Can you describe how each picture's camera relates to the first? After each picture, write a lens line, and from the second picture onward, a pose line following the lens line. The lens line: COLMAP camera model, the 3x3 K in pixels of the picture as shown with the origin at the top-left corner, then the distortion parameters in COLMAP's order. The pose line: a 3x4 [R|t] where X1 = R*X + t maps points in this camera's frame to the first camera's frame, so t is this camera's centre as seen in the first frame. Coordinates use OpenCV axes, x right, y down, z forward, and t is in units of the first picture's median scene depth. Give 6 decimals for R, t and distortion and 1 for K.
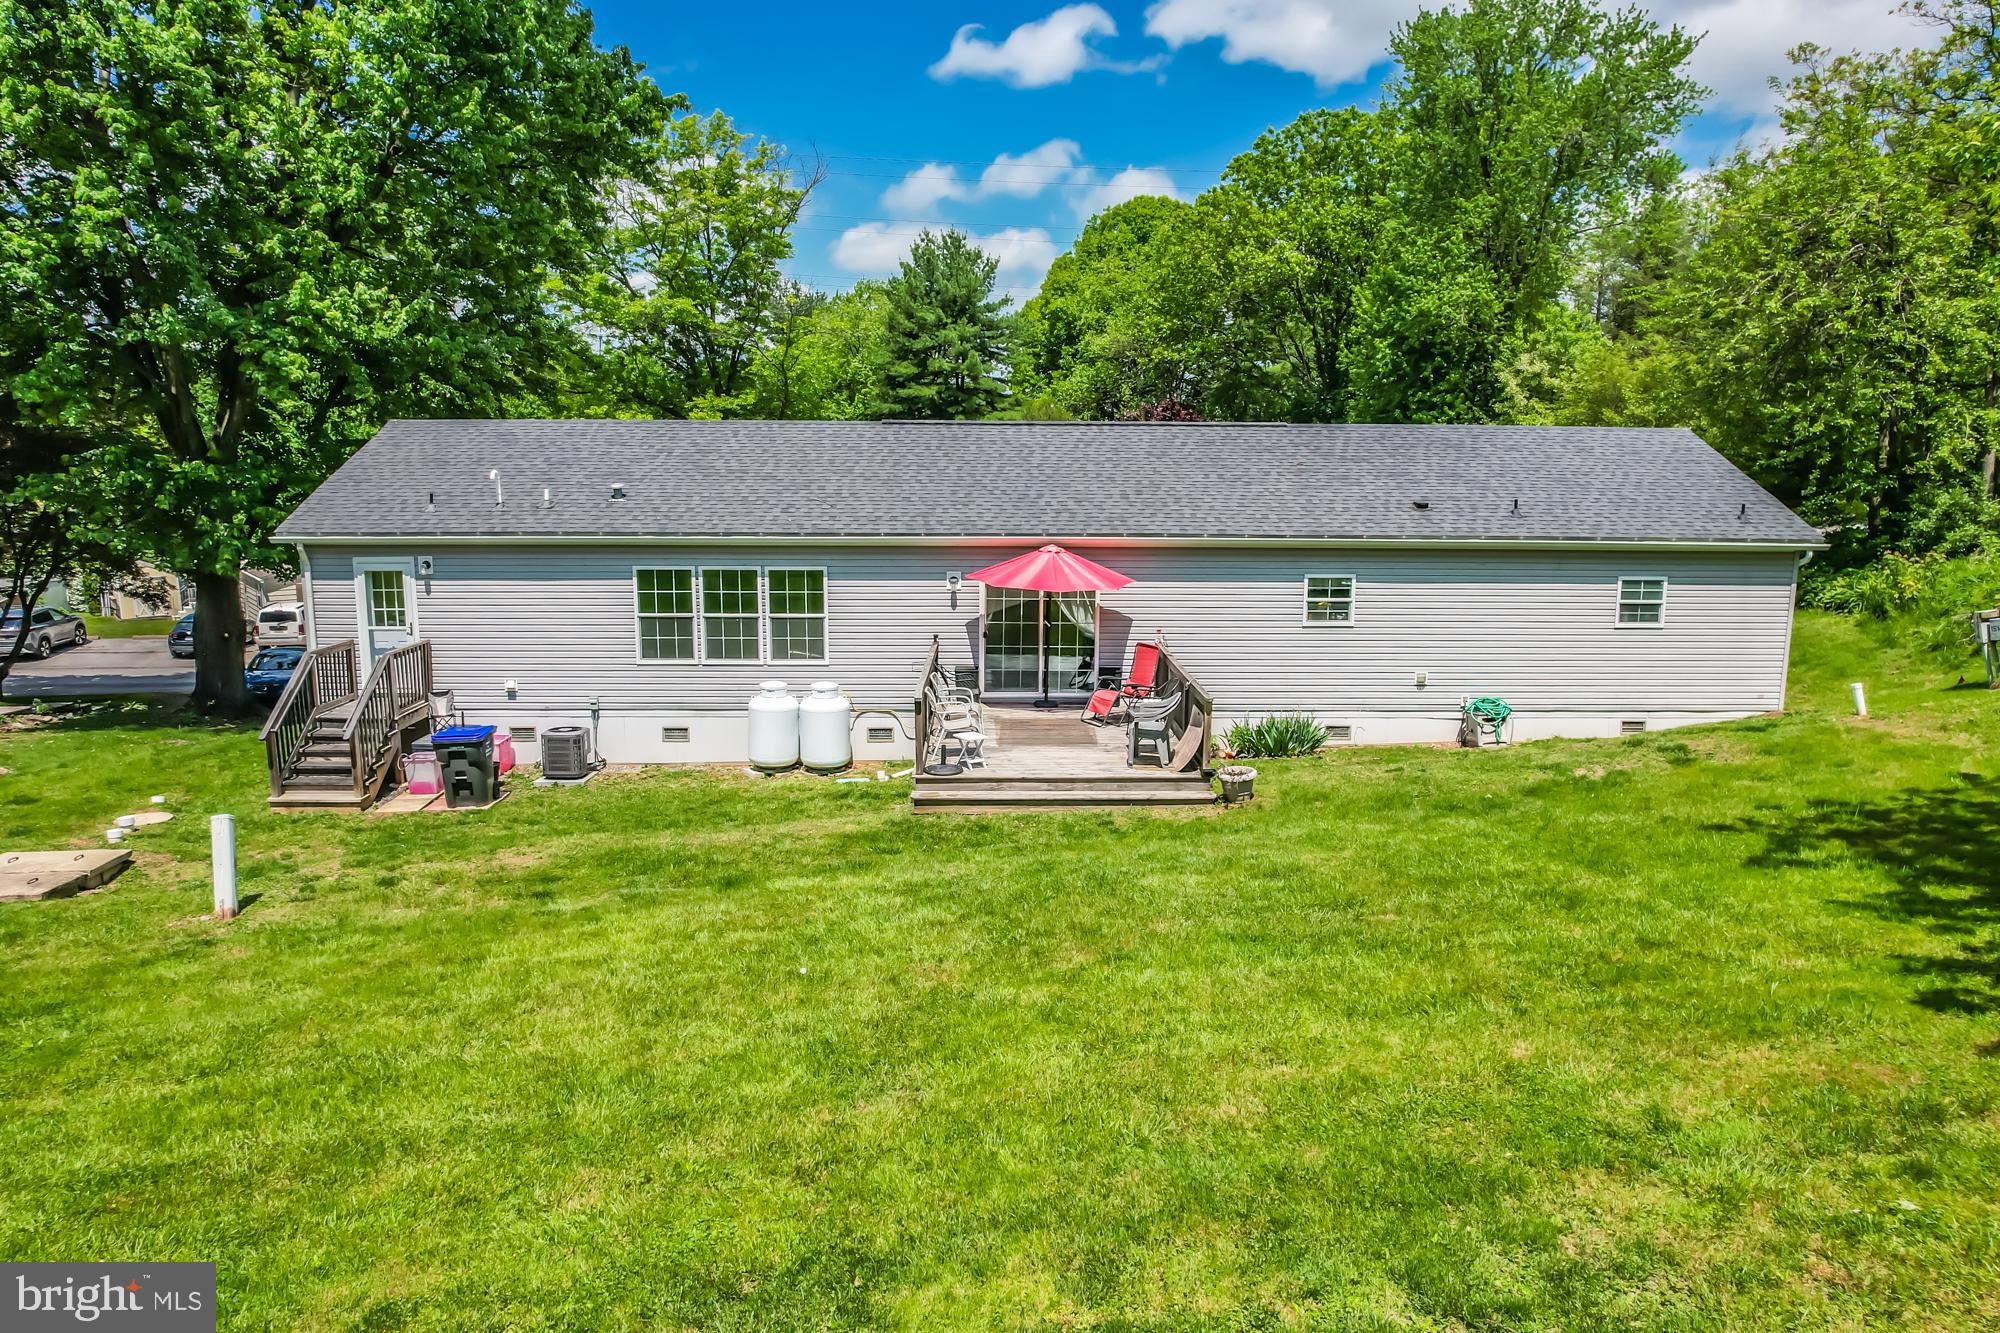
lens RADIAL K [[1301.3, 0, 997.3], [0, 1301.3, 665.2], [0, 0, 1]] dist [-0.056771, 0.023897]
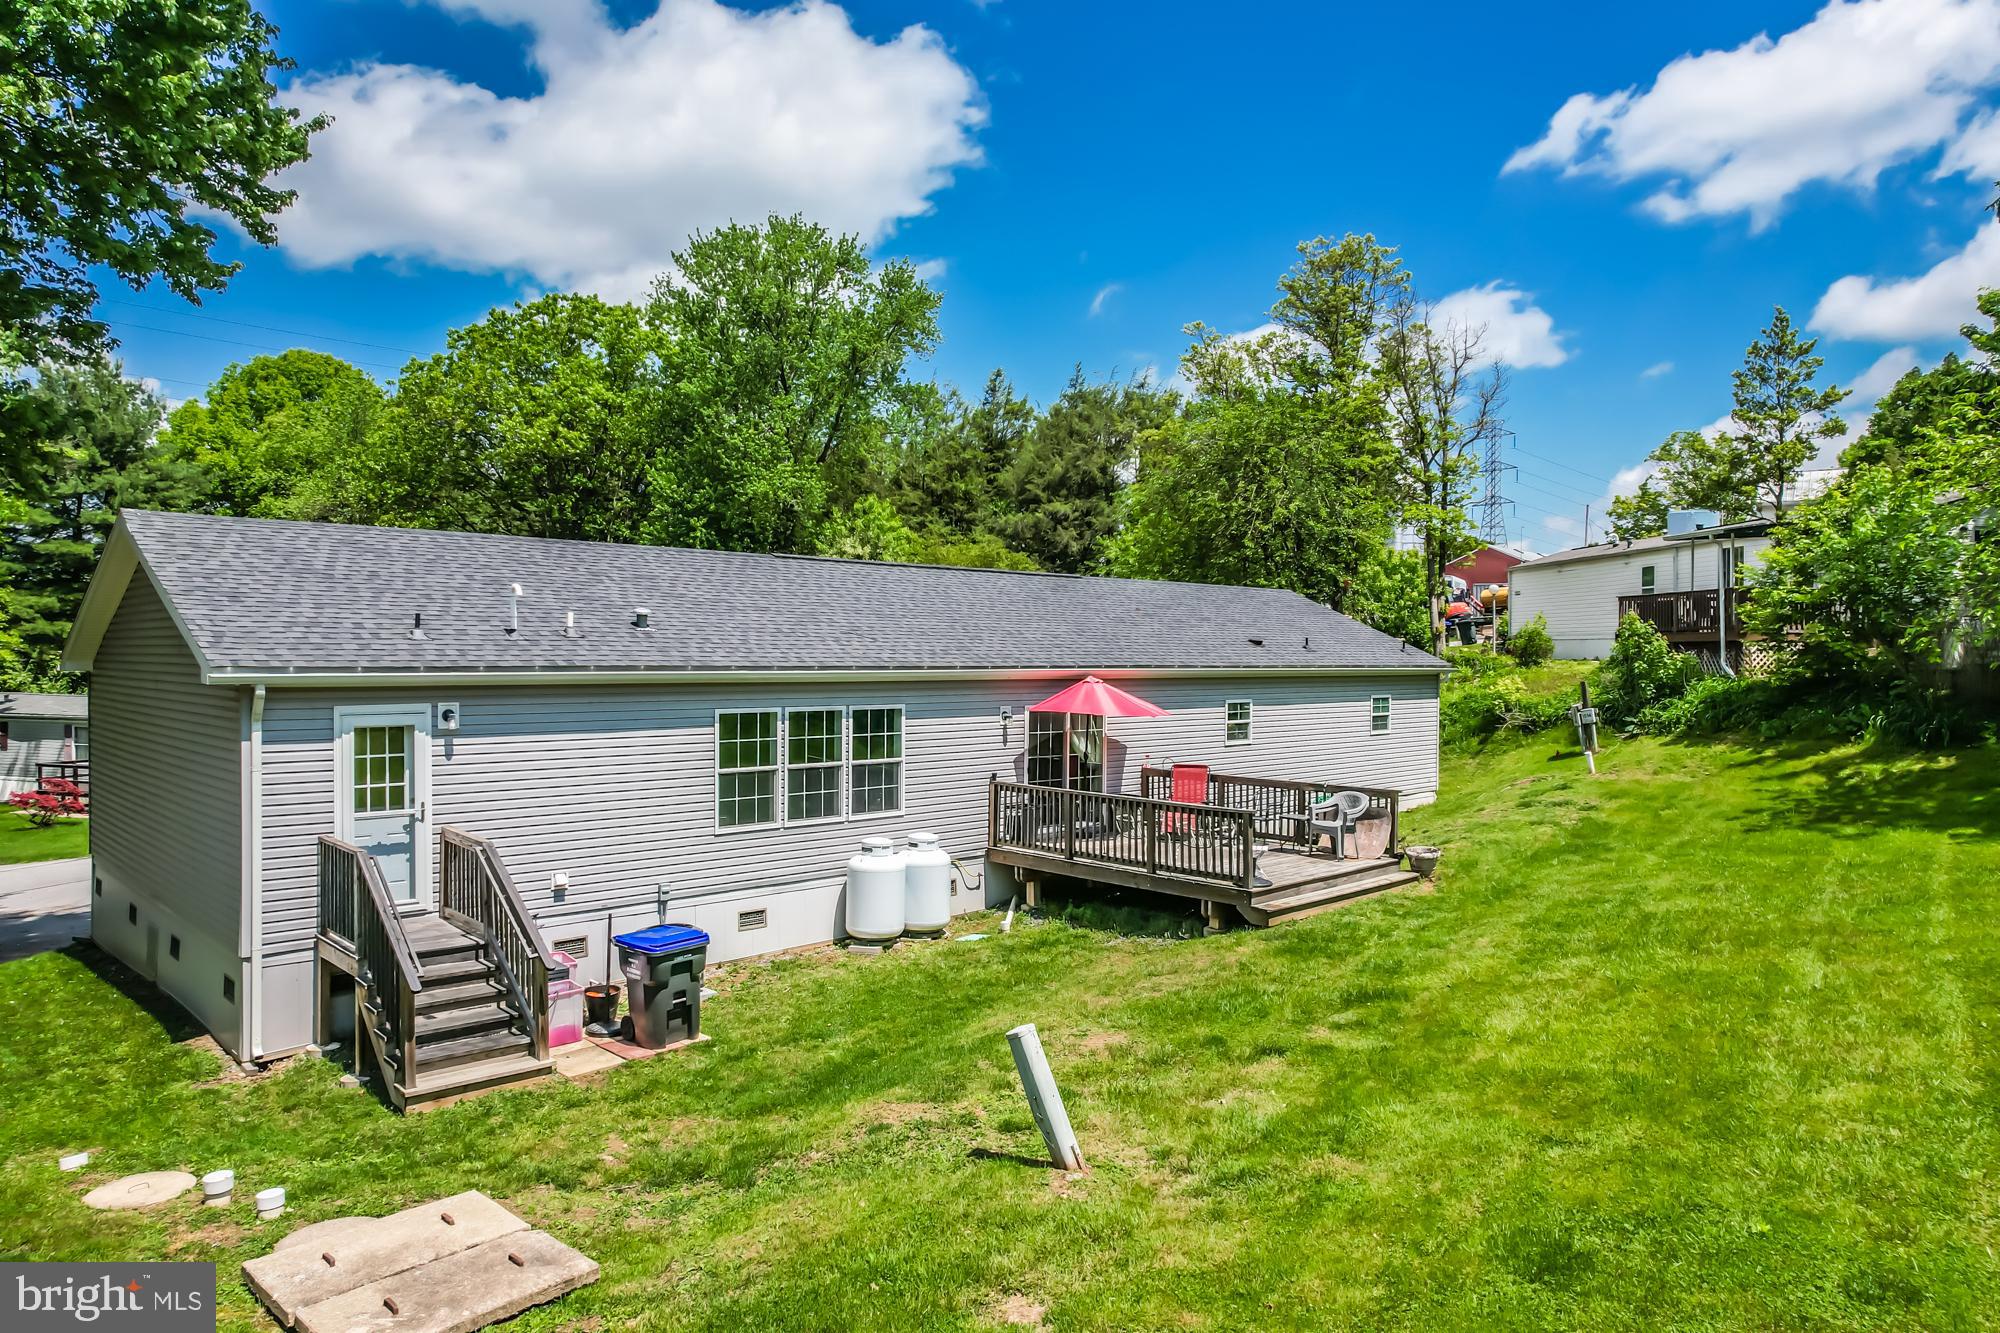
lens RADIAL K [[1301.3, 0, 990.5], [0, 1301.3, 664.5], [0, 0, 1]] dist [-0.056771, 0.023897]
pose [[0.729966, -0.005073, 0.683464, -0.691567], [0.106669, 0.988565, -0.106589, -0.001213], [-0.675108, 0.150711, 0.722160, 0.307118]]
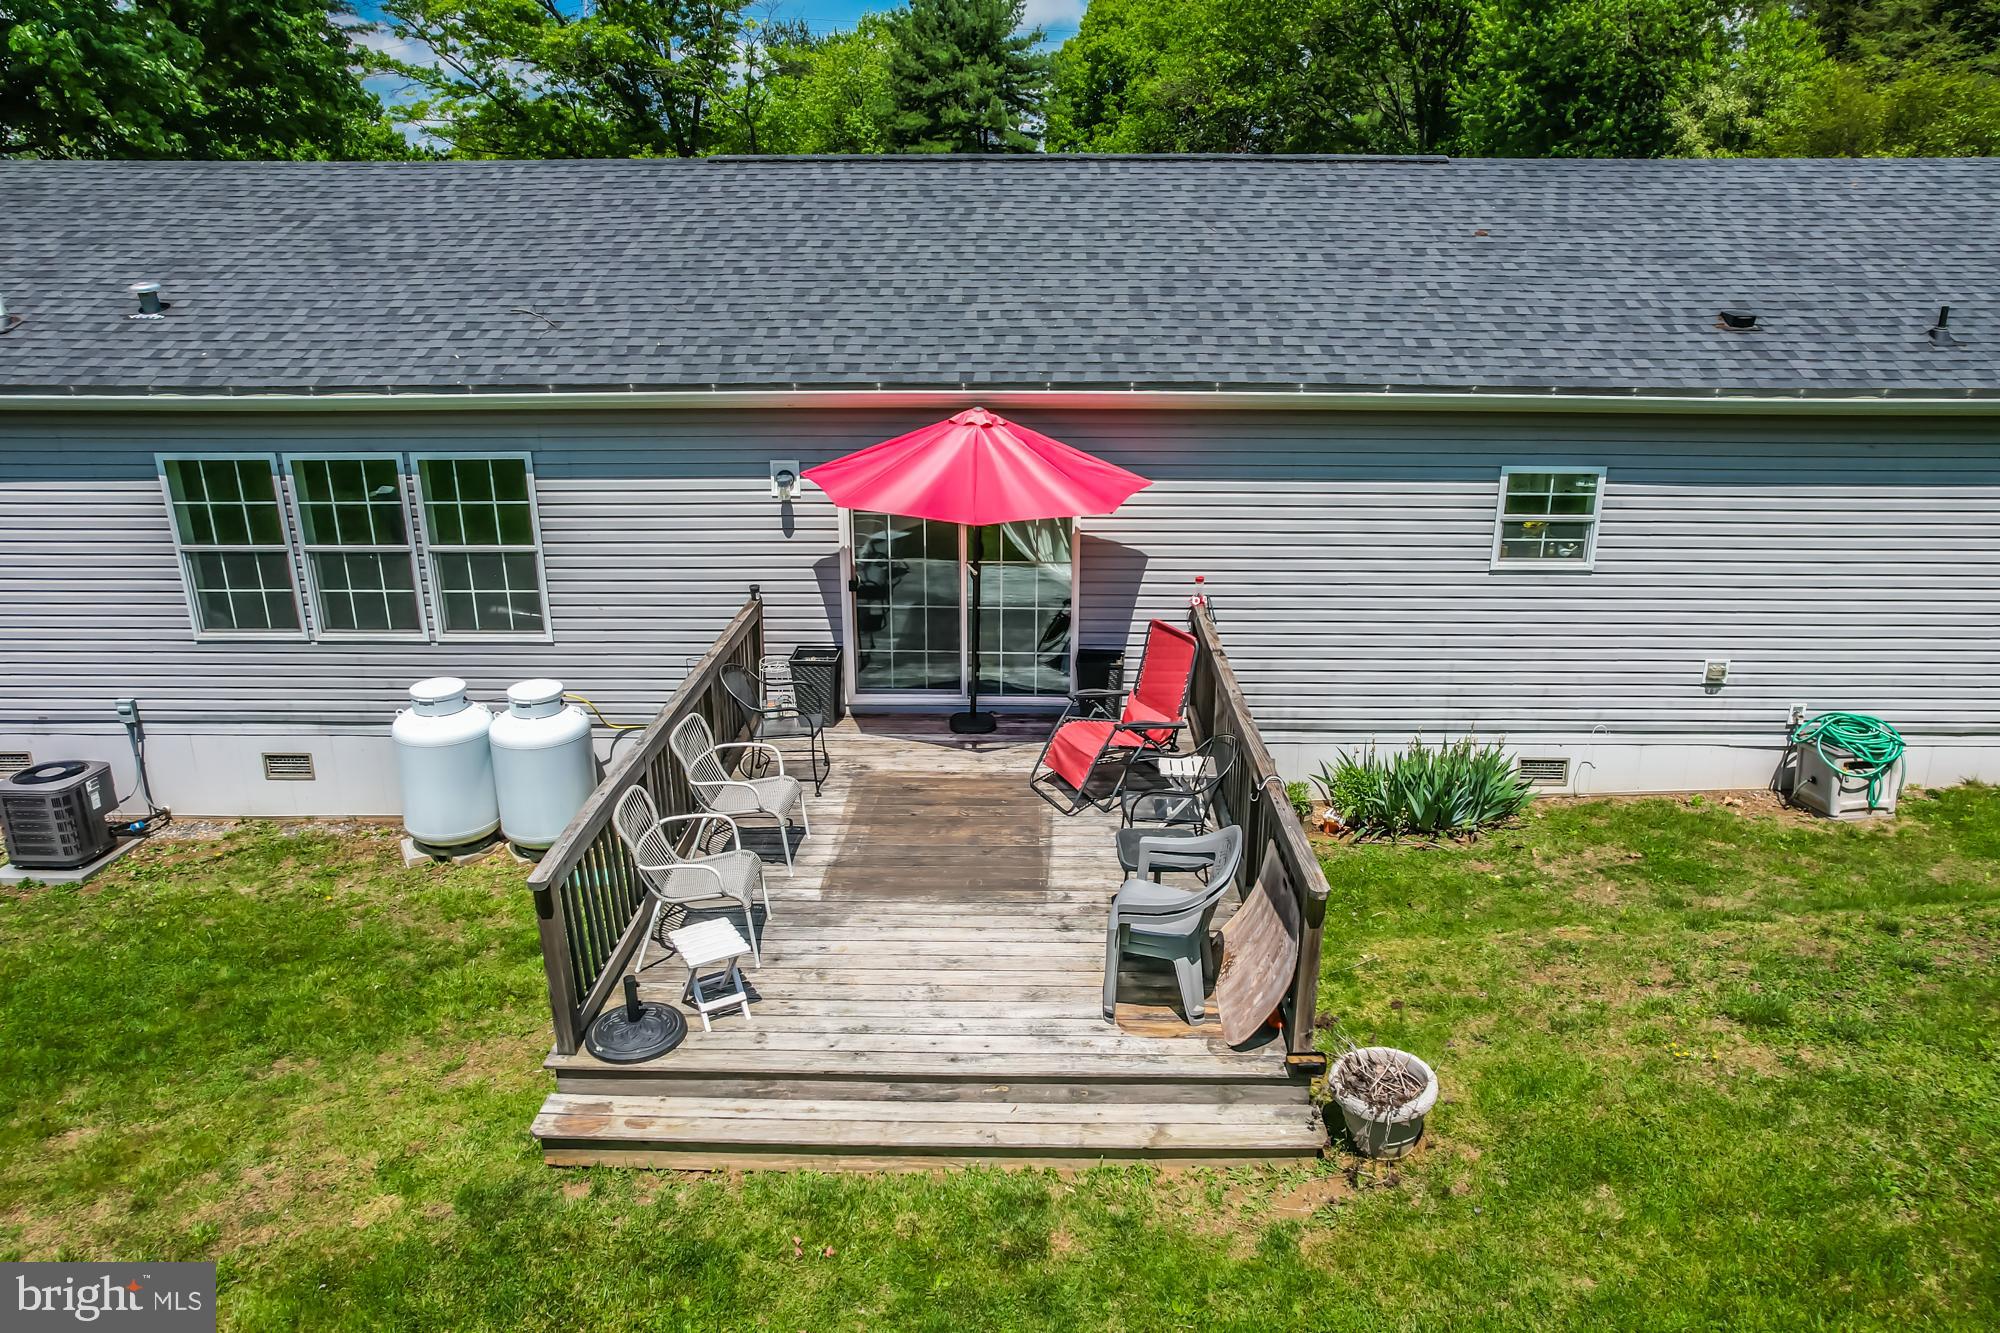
lens RADIAL K [[1301.3, 0, 1010.7], [0, 1301.3, 665.3], [0, 0, 1]] dist [-0.056771, 0.023897]
pose [[0.999512, 0.004634, -0.030880, 0.067189], [0.000475, 0.986559, 0.163404, -0.075053], [0.031222, -0.163339, 0.986076, 0.500110]]
